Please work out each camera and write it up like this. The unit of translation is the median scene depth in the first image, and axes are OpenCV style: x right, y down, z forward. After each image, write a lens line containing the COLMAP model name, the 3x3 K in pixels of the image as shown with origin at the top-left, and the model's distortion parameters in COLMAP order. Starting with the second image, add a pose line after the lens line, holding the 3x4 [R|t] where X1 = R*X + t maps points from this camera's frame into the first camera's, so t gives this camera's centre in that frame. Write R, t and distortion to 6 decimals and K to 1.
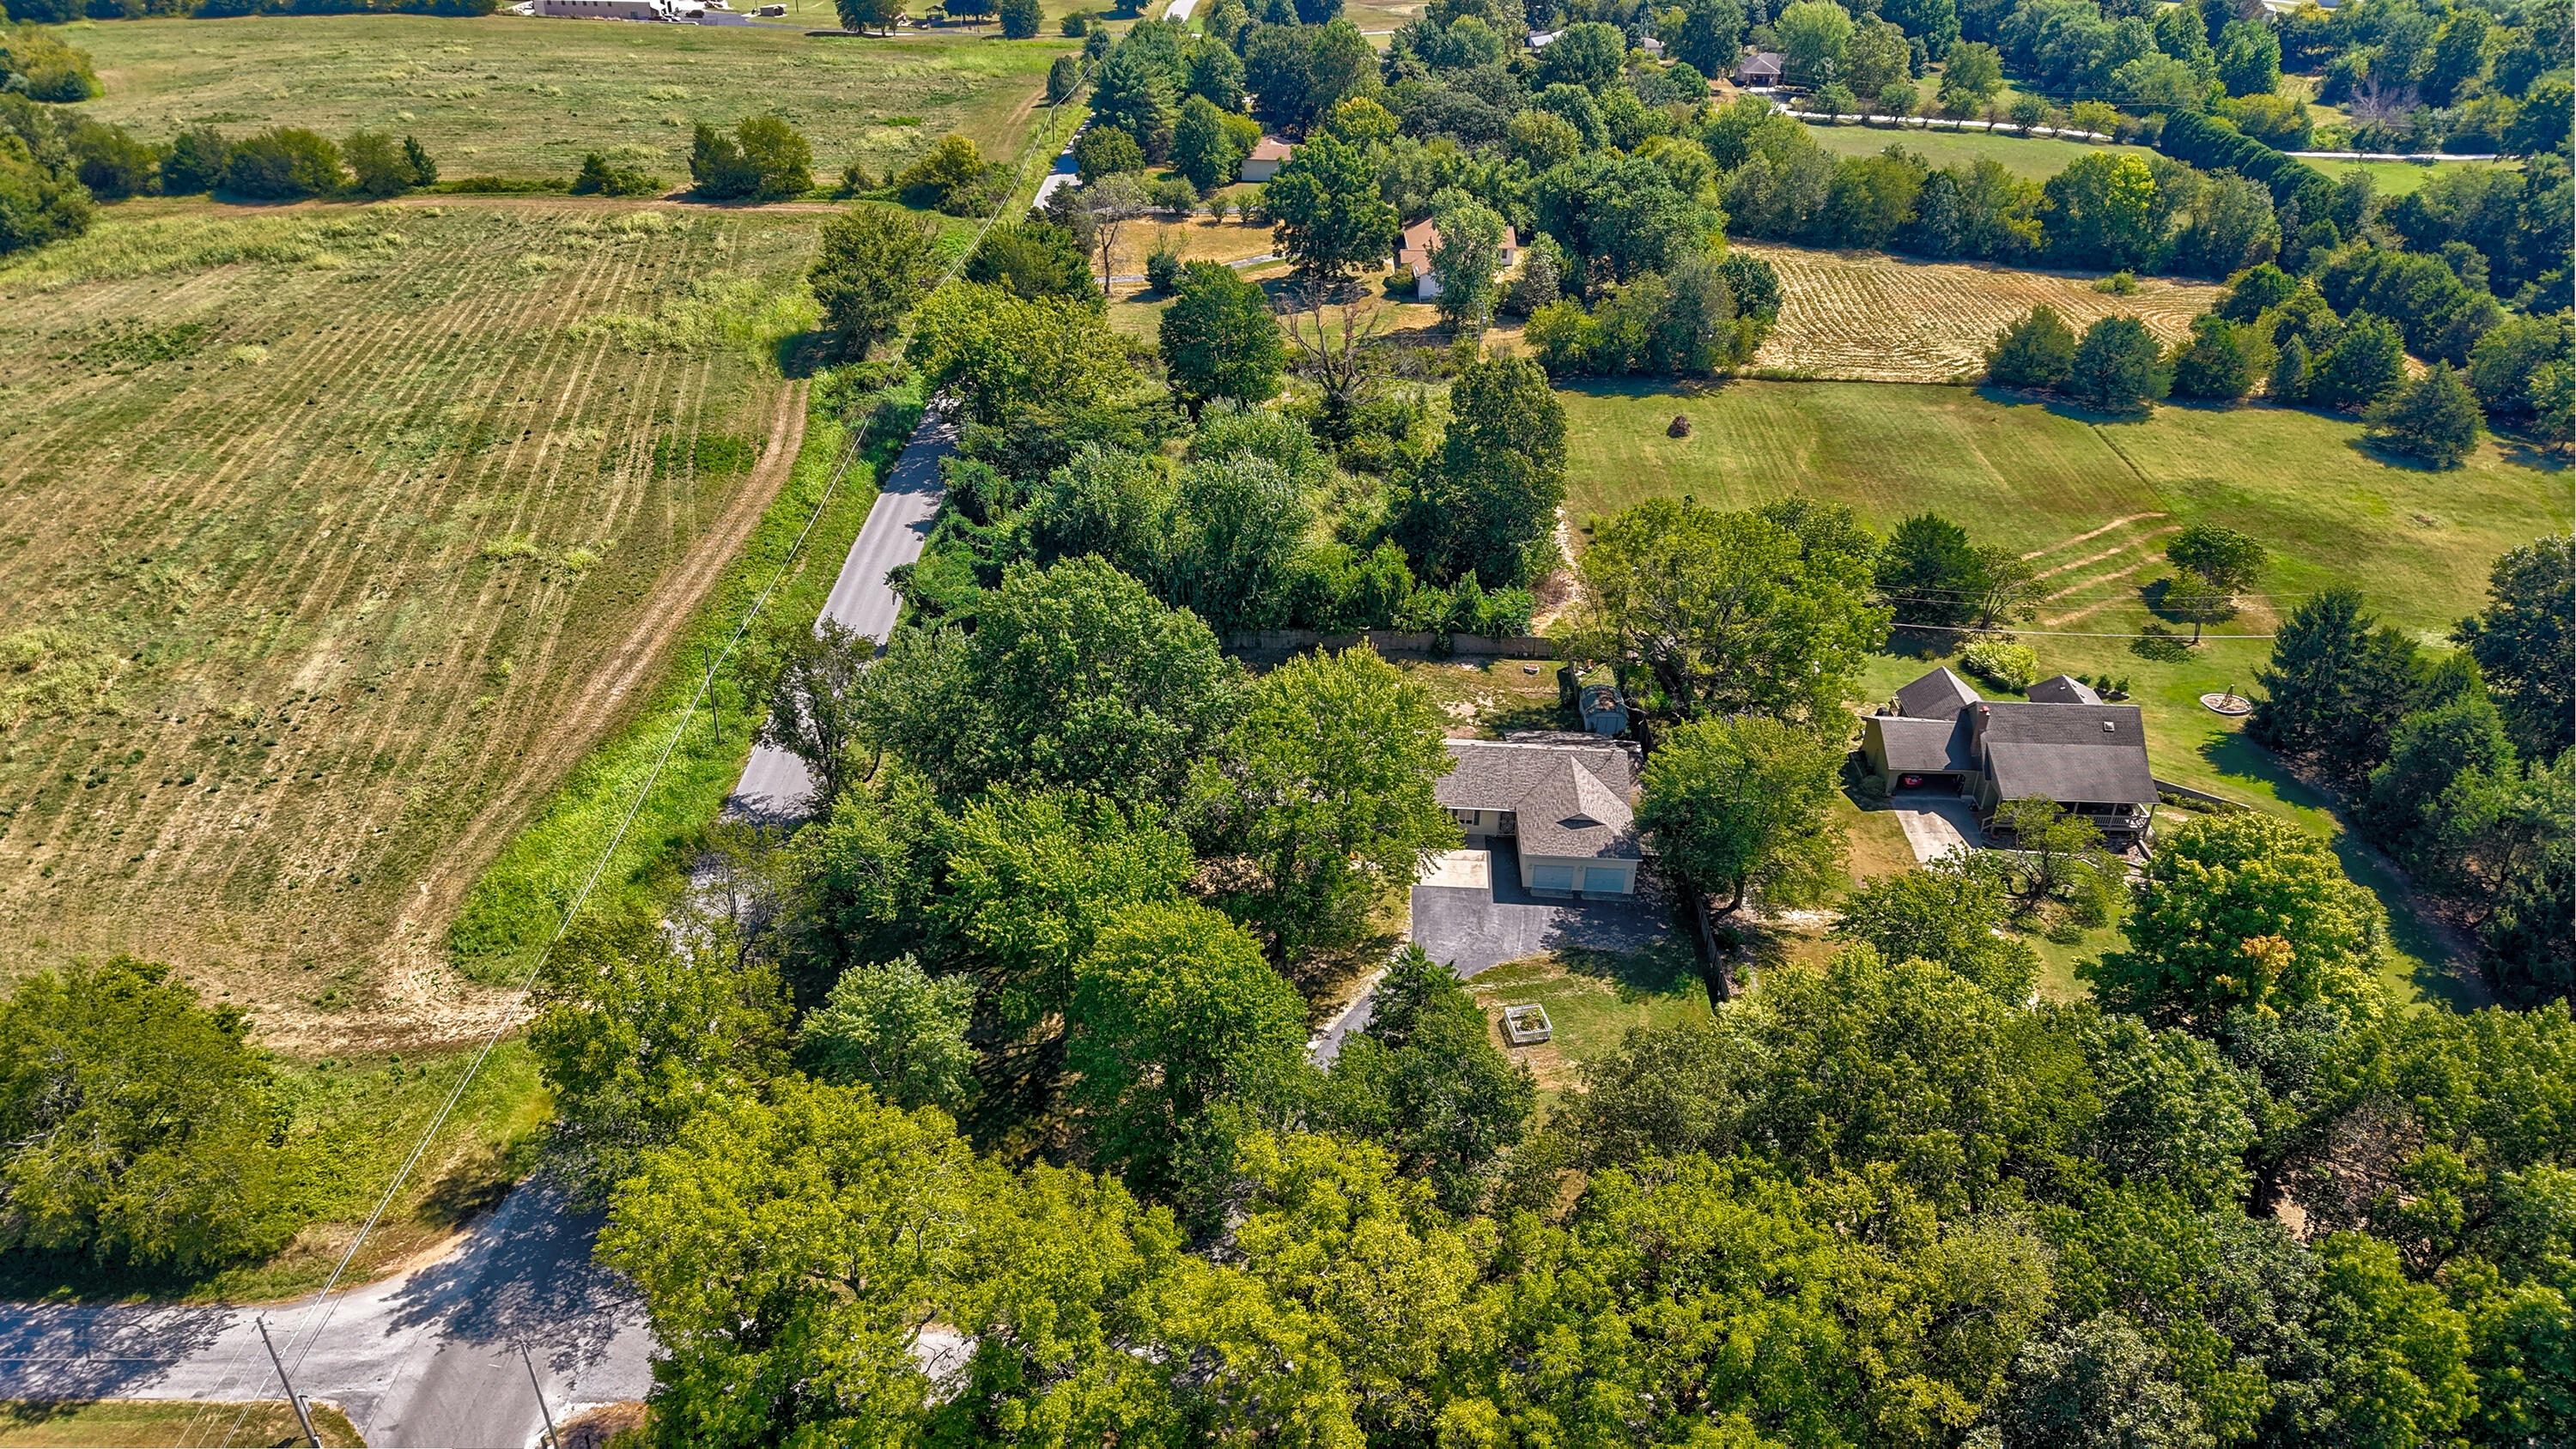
lens RADIAL K [[1725.1, 0, 1288.0], [0, 1725.1, 724.5], [0, 0, 1]] dist [0.042253, -0.047503]
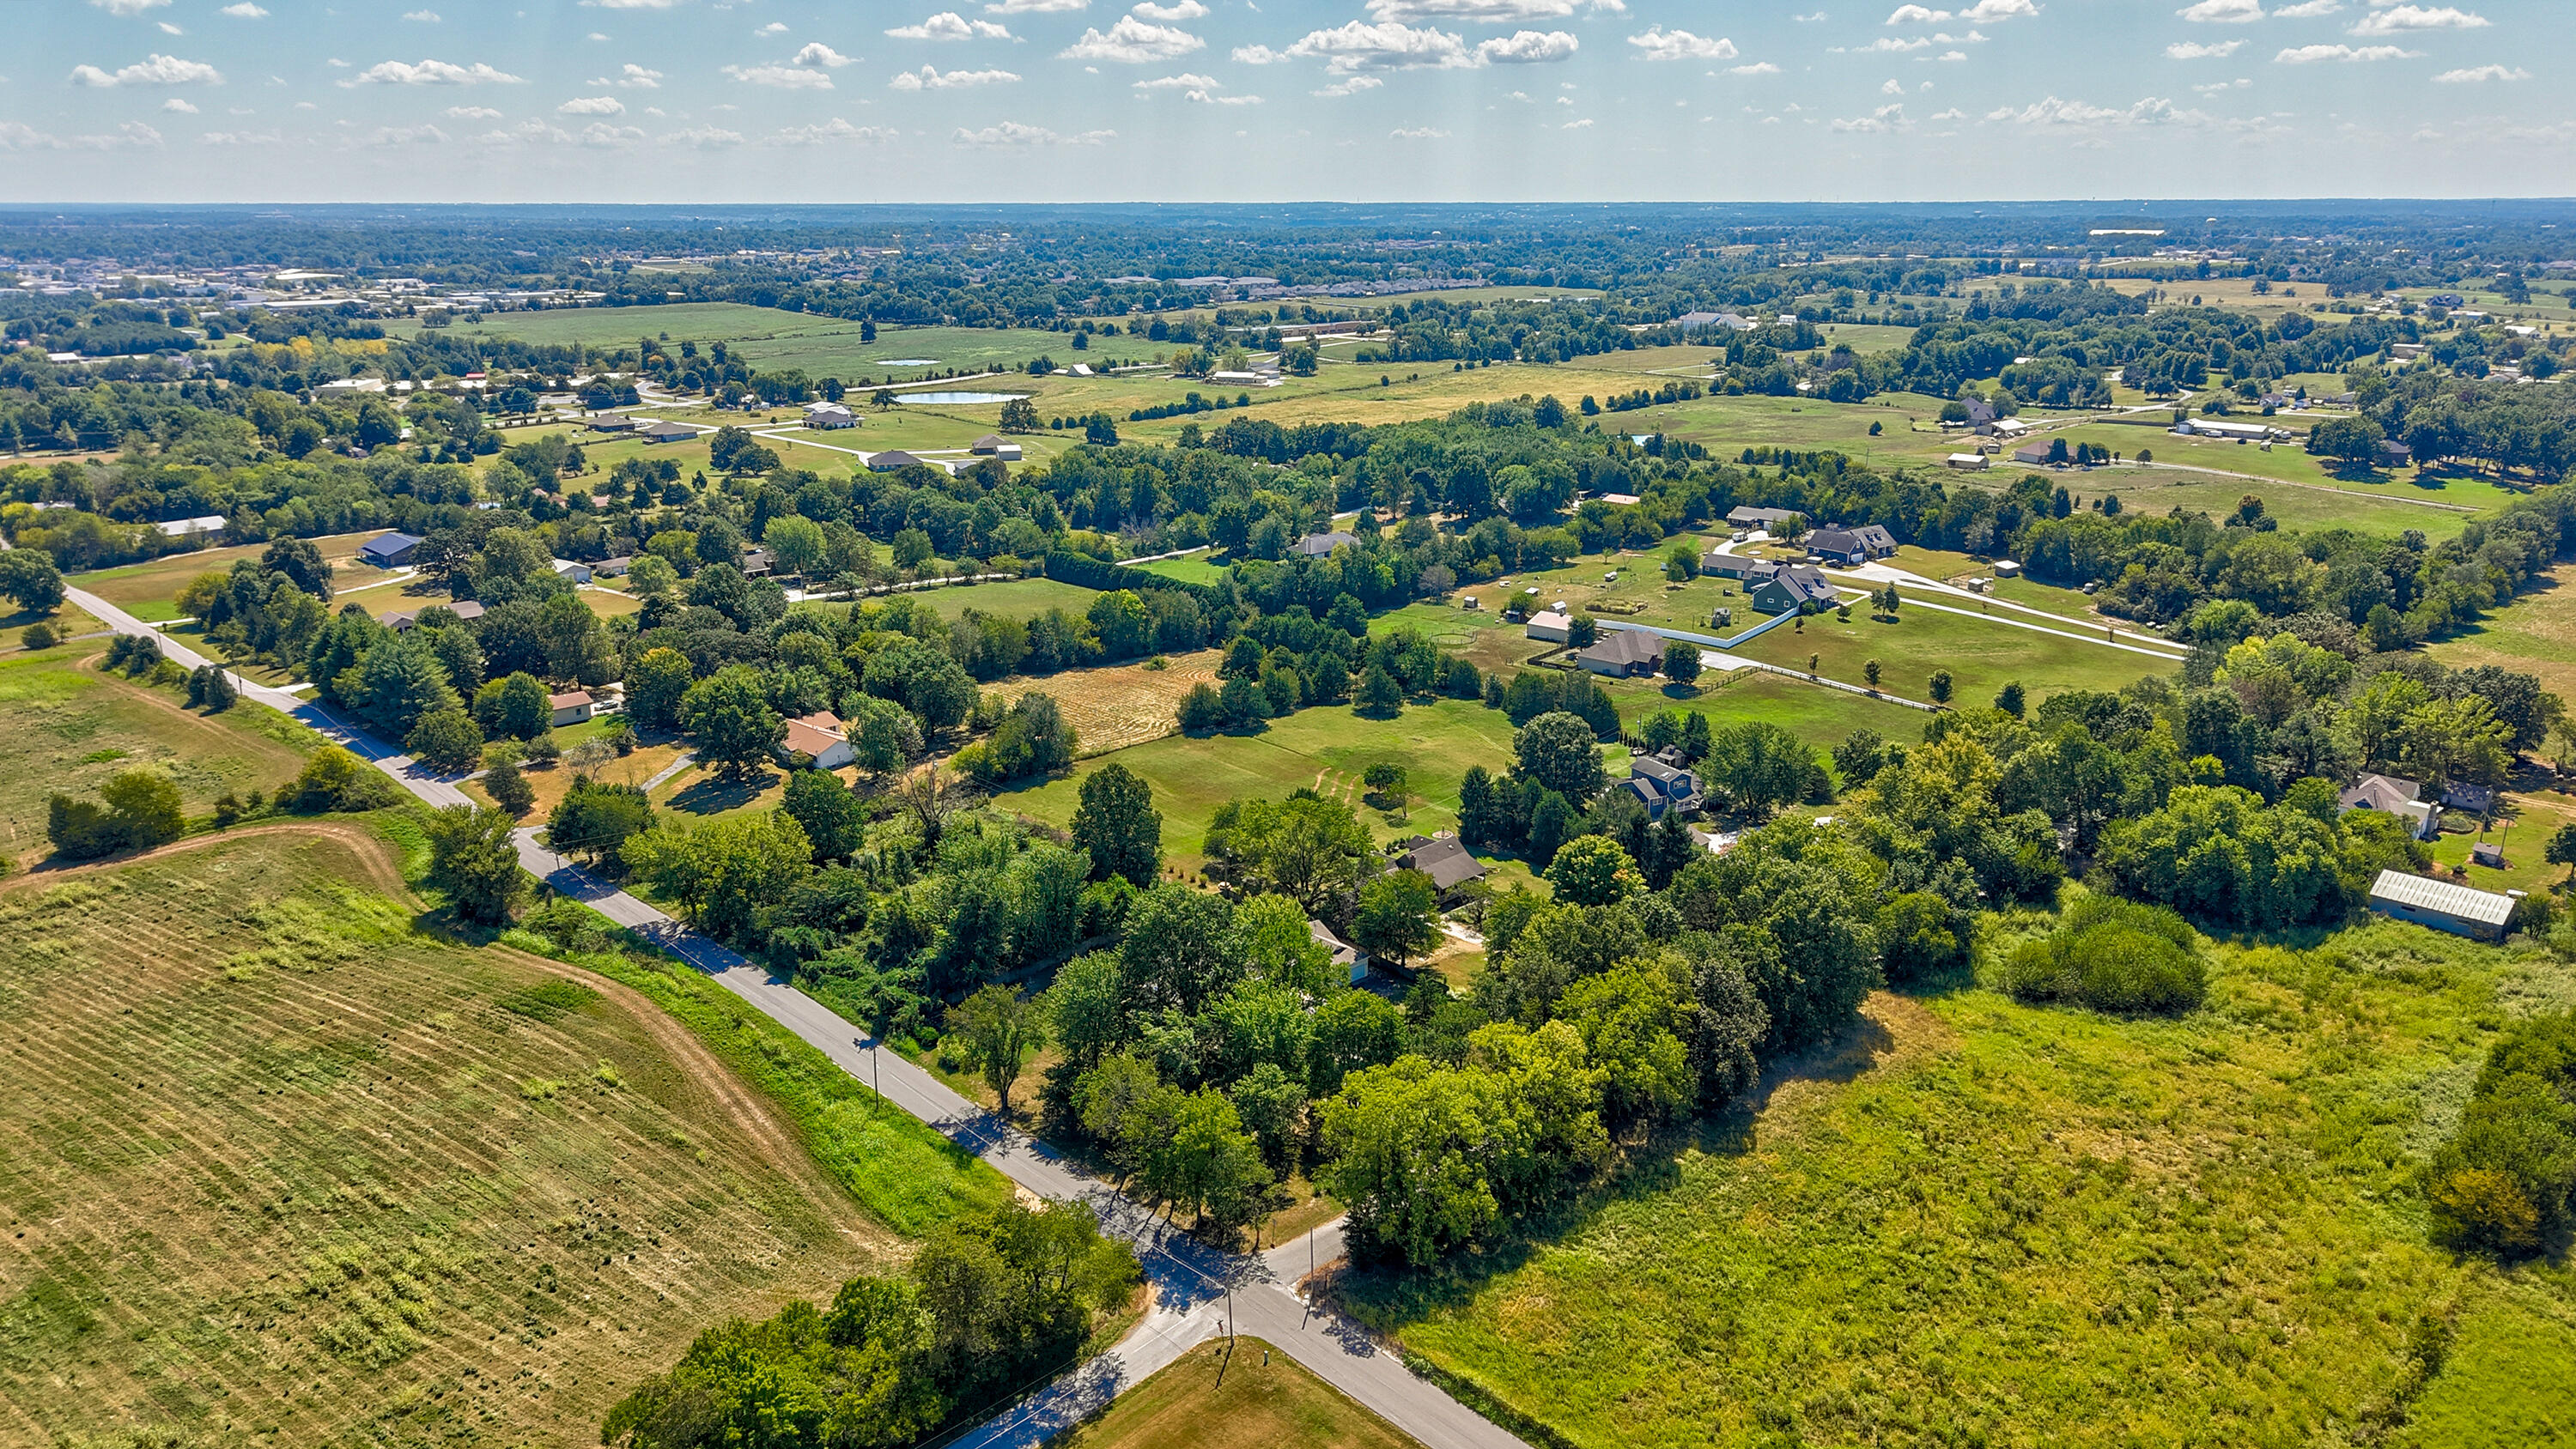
lens RADIAL K [[1751.4, 0, 1278.8], [0, 1751.4, 729.2], [0, 0, 1]] dist [0.077930, -0.103625]
pose [[0.695867, -0.228369, 0.680894, -0.836068], [0.375646, 0.923799, -0.074068, -0.040513], [-0.612094, 0.307317, 0.728627, -0.374025]]
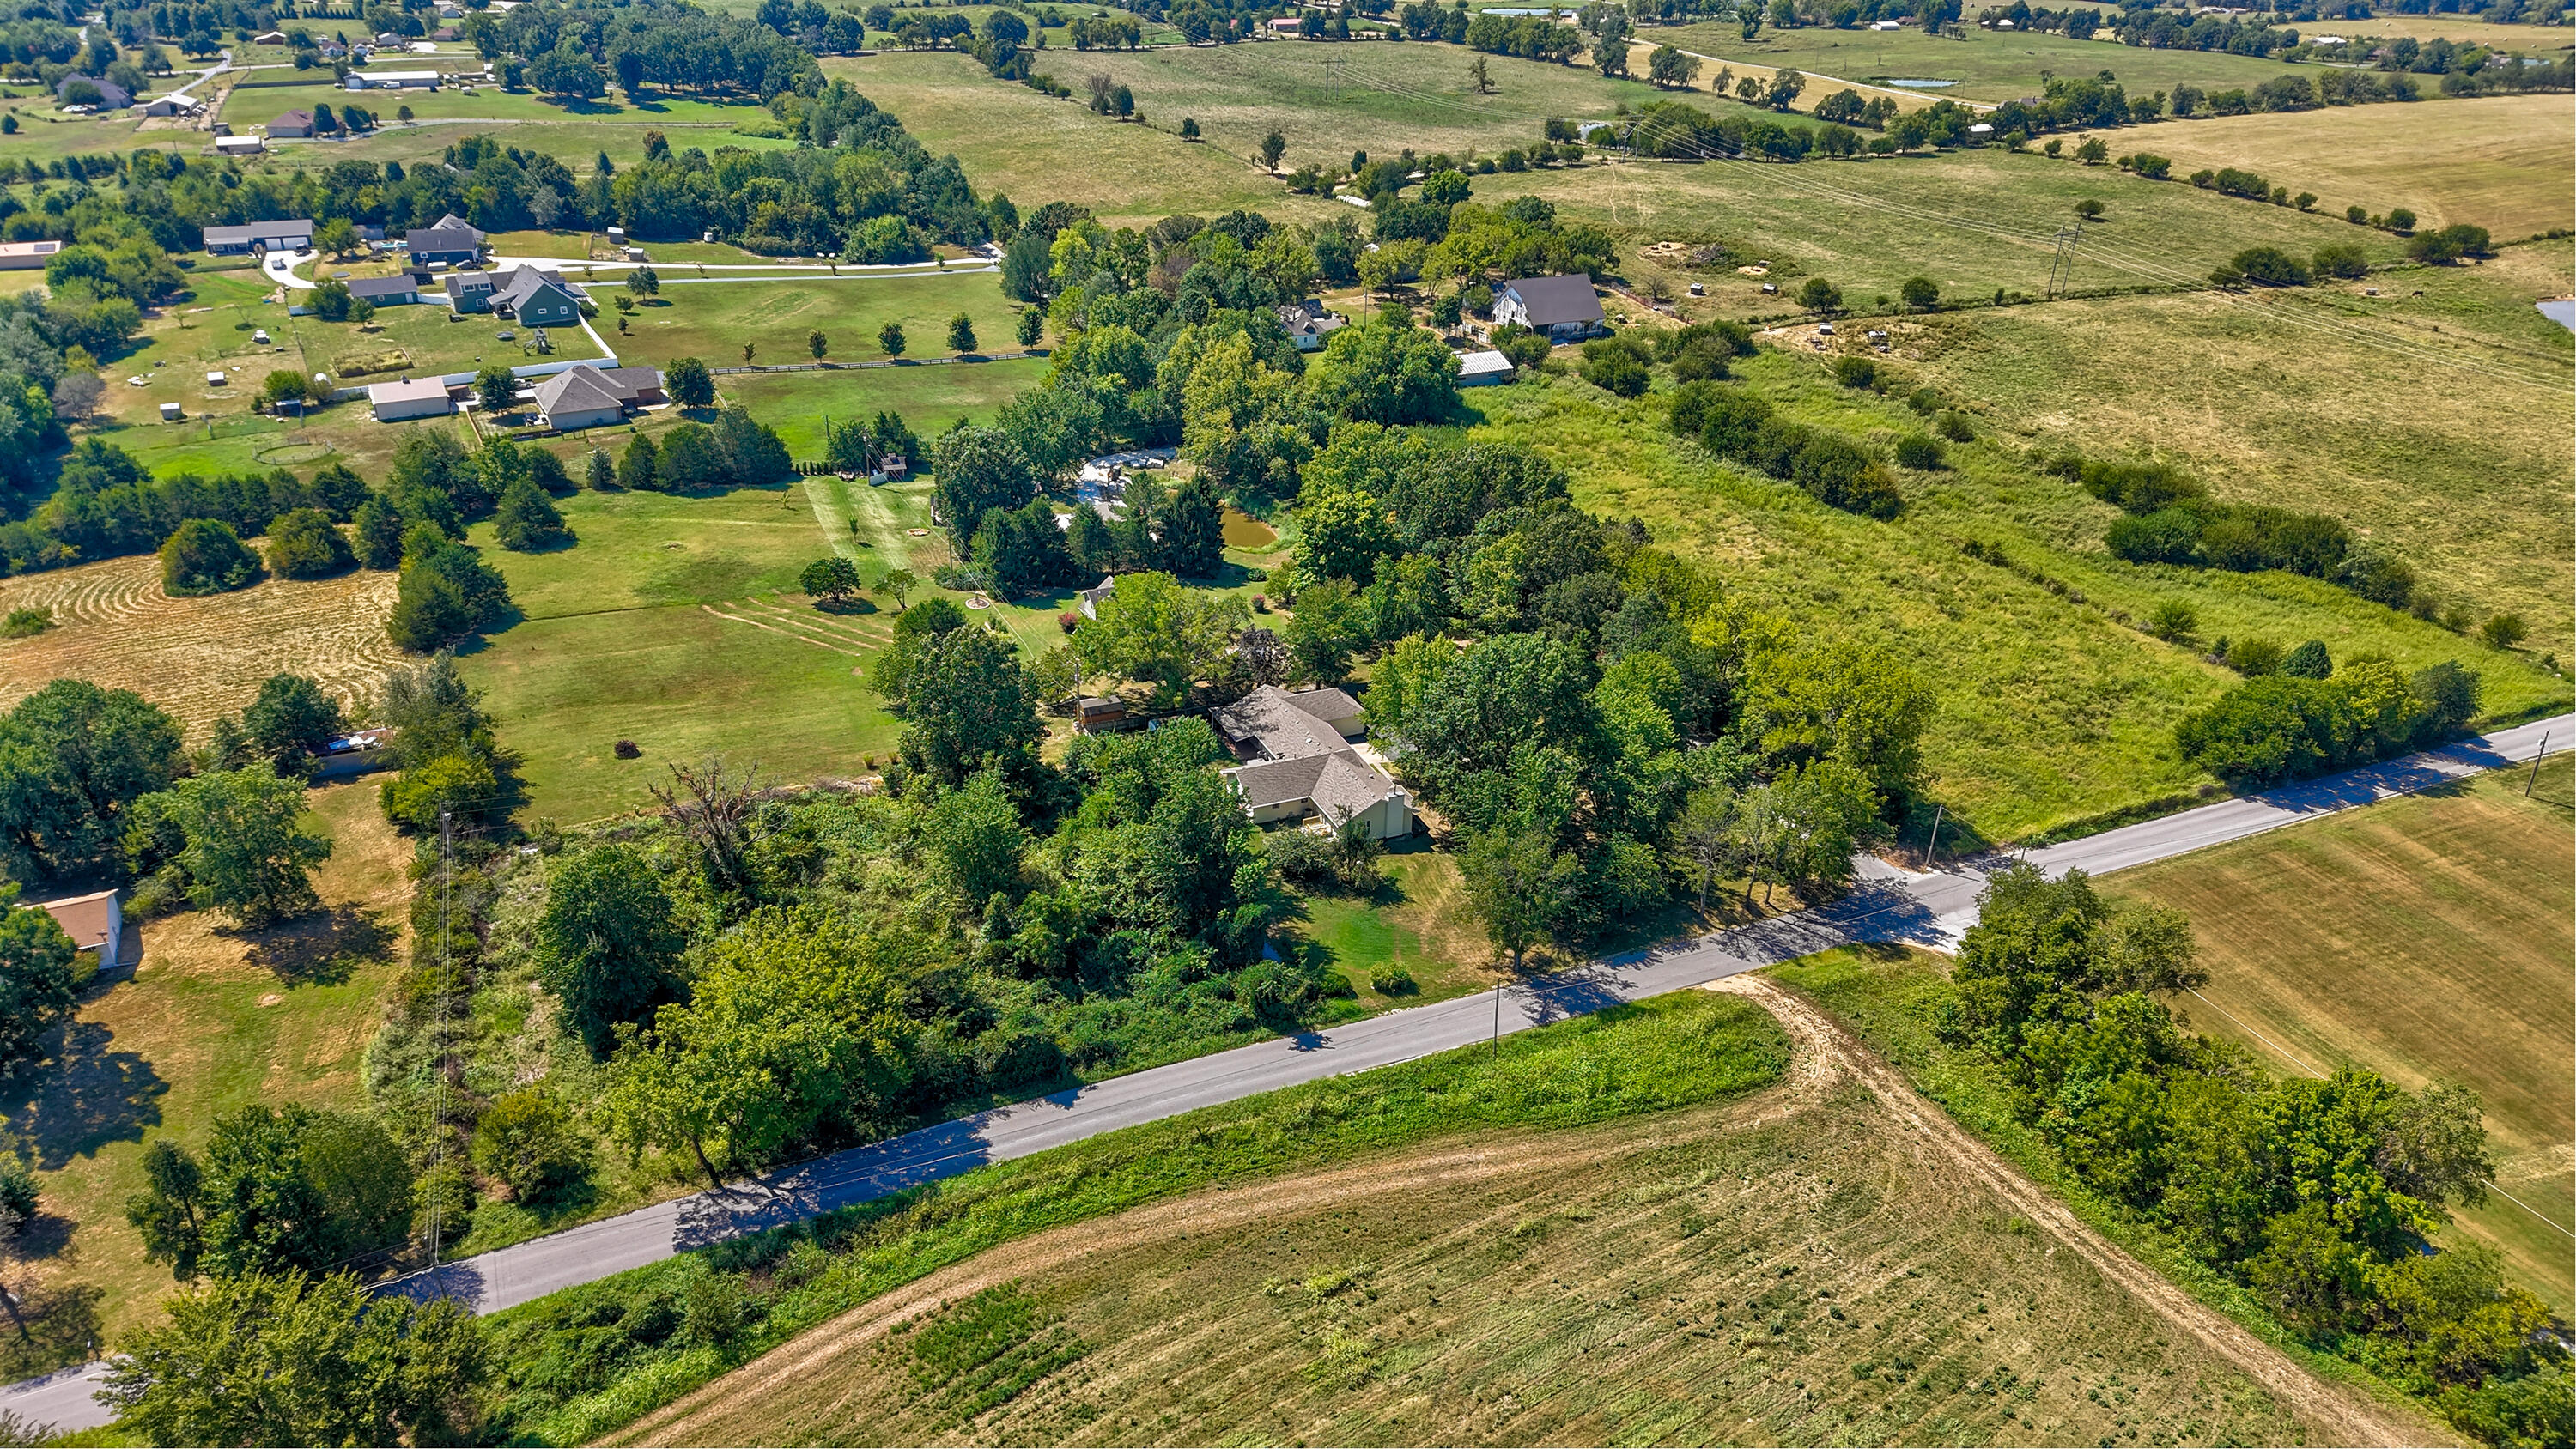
lens RADIAL K [[1725.1, 0, 1288.0], [0, 1725.1, 724.5], [0, 0, 1]] dist [0.042253, -0.047503]
pose [[-0.441568, -0.427022, 0.789094, -0.846227], [0.428769, 0.672127, 0.603658, -0.702508], [-0.788146, 0.604895, -0.113696, 0.857651]]
